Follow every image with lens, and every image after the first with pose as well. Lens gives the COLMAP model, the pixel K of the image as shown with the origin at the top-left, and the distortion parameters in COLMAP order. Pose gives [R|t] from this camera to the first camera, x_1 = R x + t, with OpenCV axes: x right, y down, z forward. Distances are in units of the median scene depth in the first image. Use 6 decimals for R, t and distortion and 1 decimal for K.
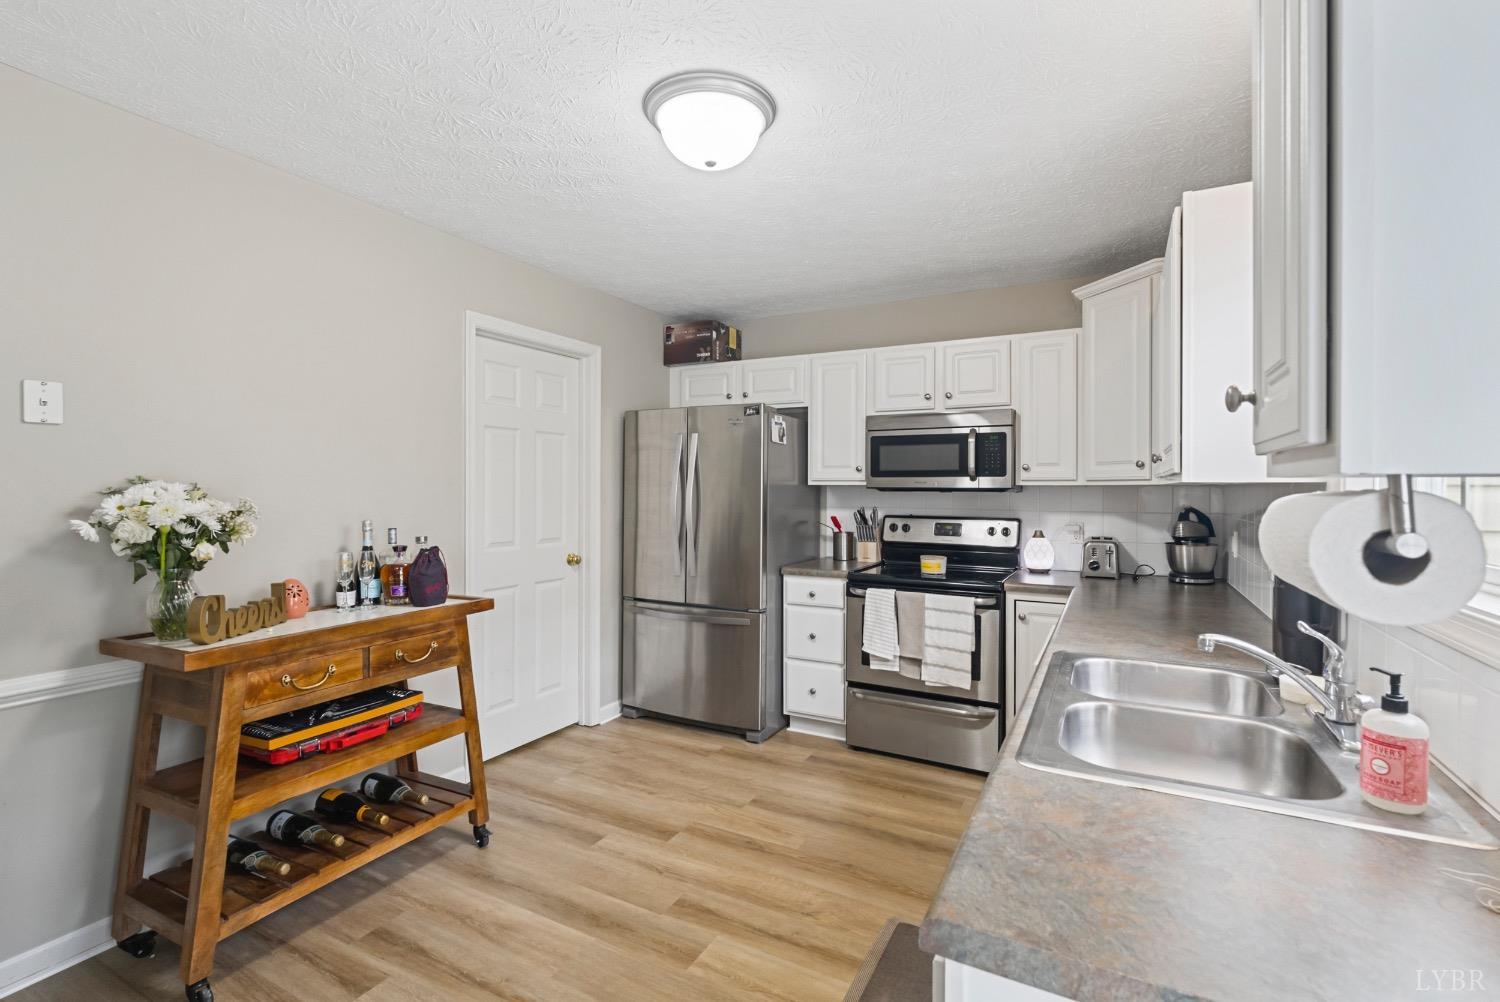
lens RADIAL K [[671.5, 0, 784.7], [0, 671.5, 494.4], [0, 0, 1]] dist [-0.005073, 0.001798]
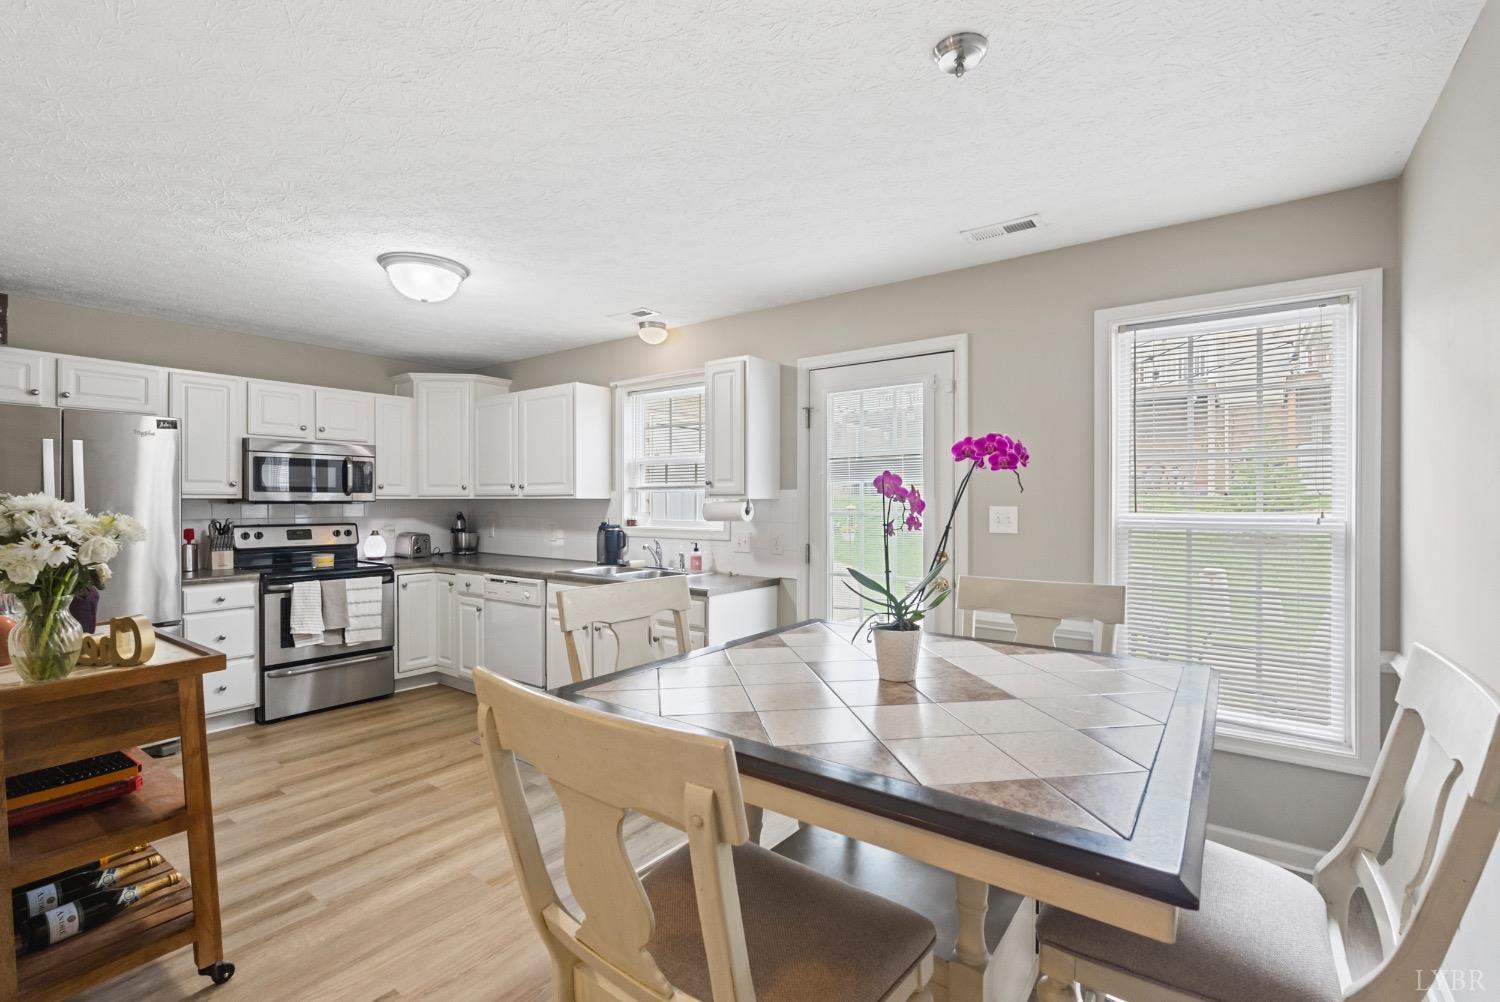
lens RADIAL K [[671.5, 0, 750.1], [0, 671.5, 503.2], [0, 0, 1]] dist [-0.005073, 0.001798]
pose [[0.155719, -0.006937, 0.987777, -0.957617], [0.009849, 0.999937, 0.005470, -0.004331], [-0.987752, 0.008877, 0.155778, -0.016166]]
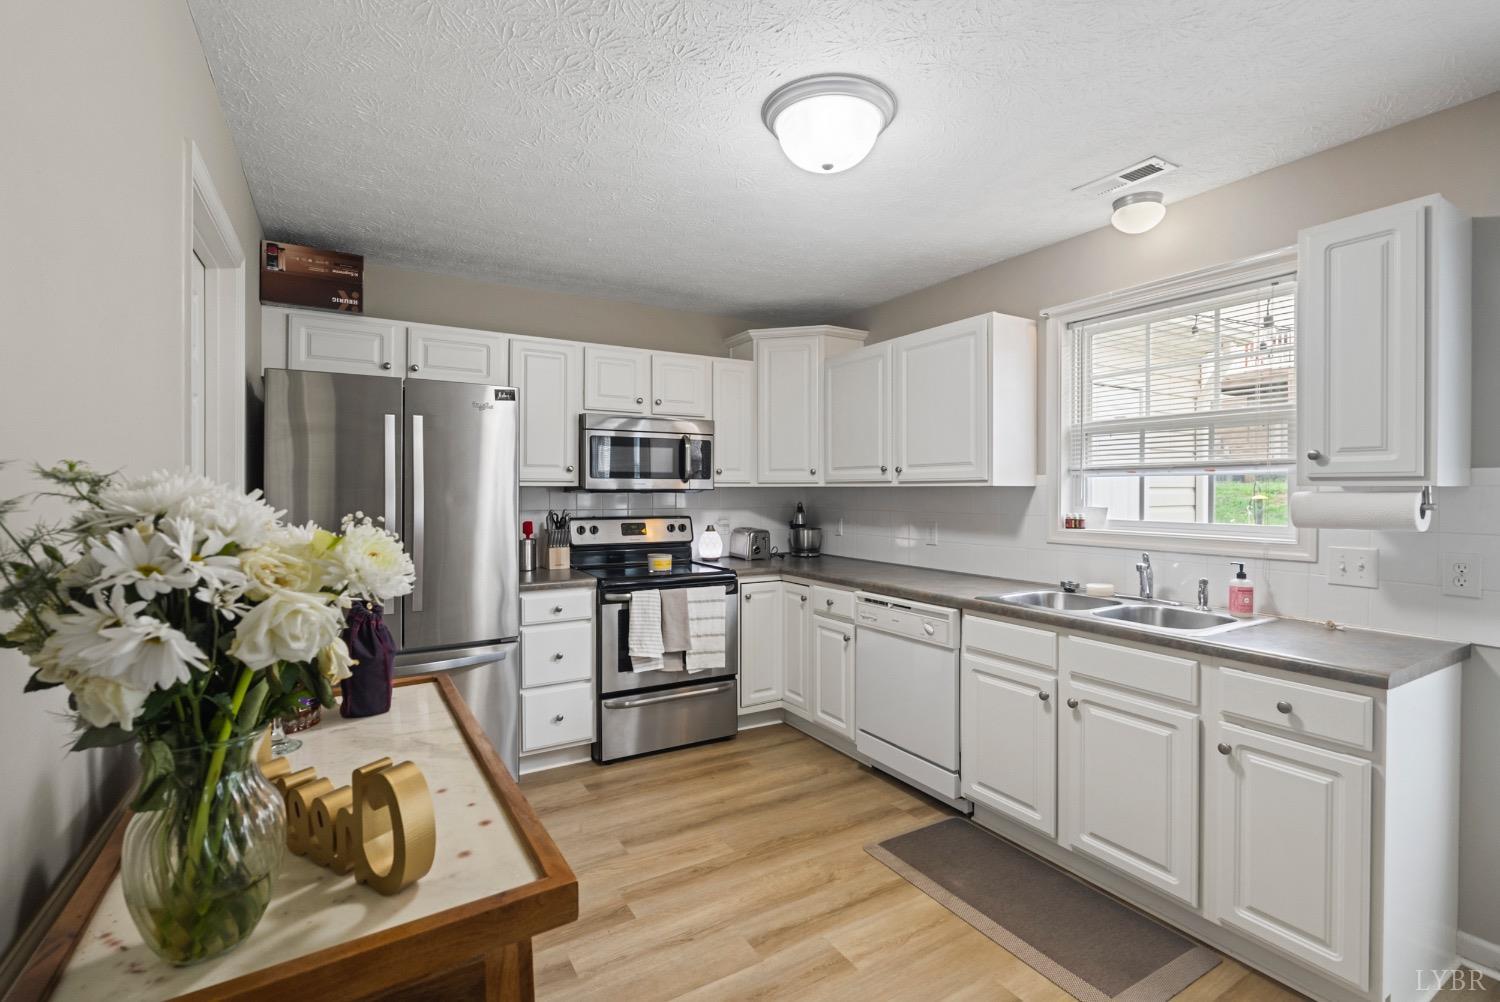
lens RADIAL K [[671.5, 0, 734.6], [0, 671.5, 490.0], [0, 0, 1]] dist [-0.005073, 0.001798]
pose [[0.534603, -0.003825, 0.845095, -0.625251], [0.008414, 0.999964, -0.000796, -0.006839], [-0.845061, 0.007536, 0.534616, 0.349660]]
